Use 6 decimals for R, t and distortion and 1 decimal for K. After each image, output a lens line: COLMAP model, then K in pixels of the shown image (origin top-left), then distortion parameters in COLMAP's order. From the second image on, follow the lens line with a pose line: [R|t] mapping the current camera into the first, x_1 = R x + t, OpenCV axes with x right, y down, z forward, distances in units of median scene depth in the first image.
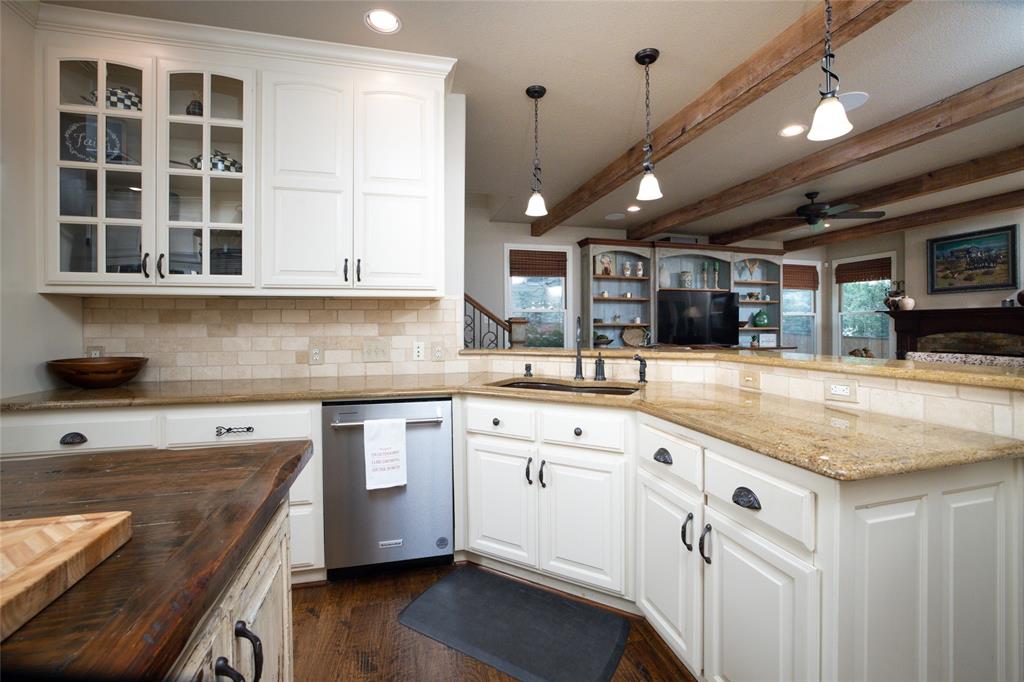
lens RADIAL K [[425.3, 0, 514.2], [0, 425.3, 326.3], [0, 0, 1]] dist [0.000905, -0.000844]
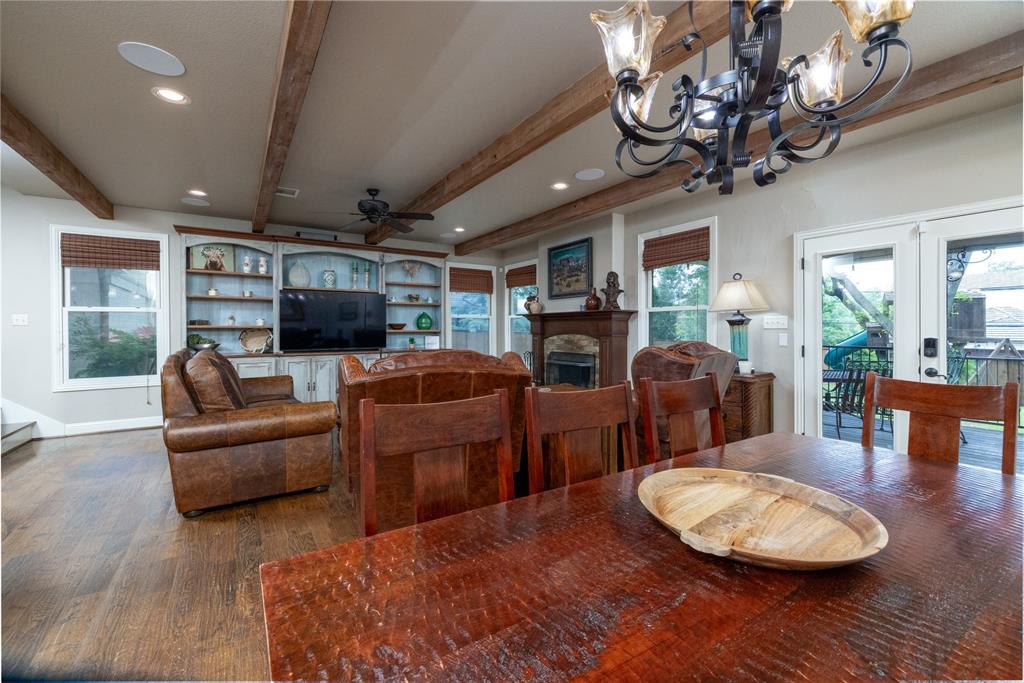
lens RADIAL K [[425.3, 0, 507.5], [0, 425.3, 332.8], [0, 0, 1]] dist [0.000905, -0.000844]
pose [[0.960111, -0.002214, 0.279611, 0.540861], [-0.000511, 0.999953, 0.009671, 0.000046], [-0.279619, -0.009428, 0.960065, -0.012131]]
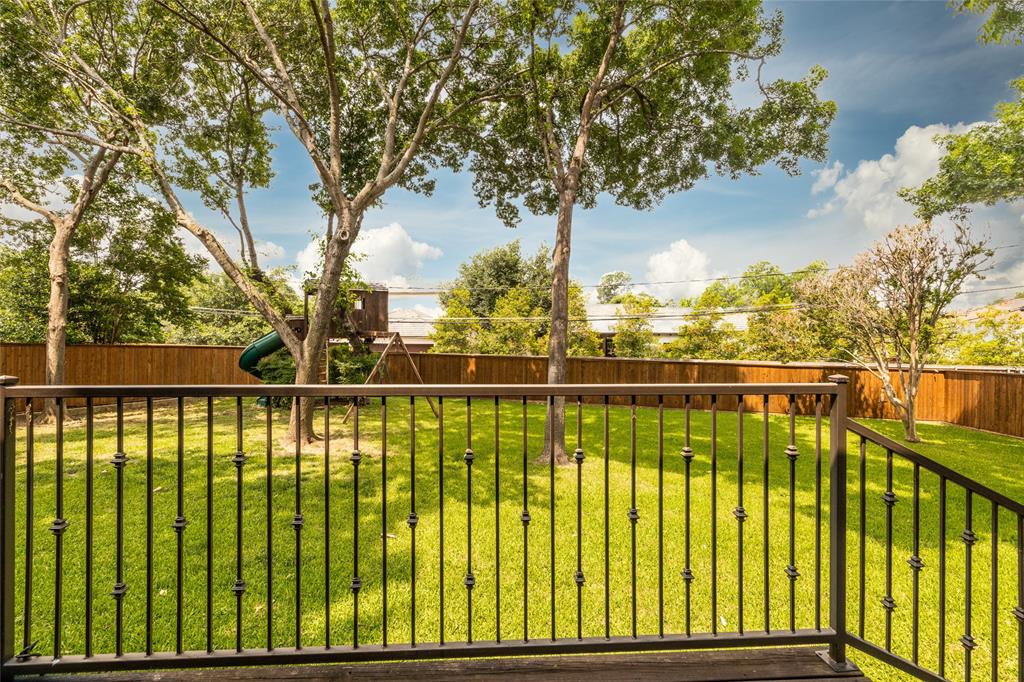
lens RADIAL K [[425.3, 0, 513.5], [0, 425.3, 331.4], [0, 0, 1]] dist [0.000905, -0.000844]
pose [[0.209261, -0.001130, 0.977859, 0.740156], [-0.008436, 0.999960, 0.002961, 0.005542], [-0.977824, -0.008869, 0.209243, 0.054431]]
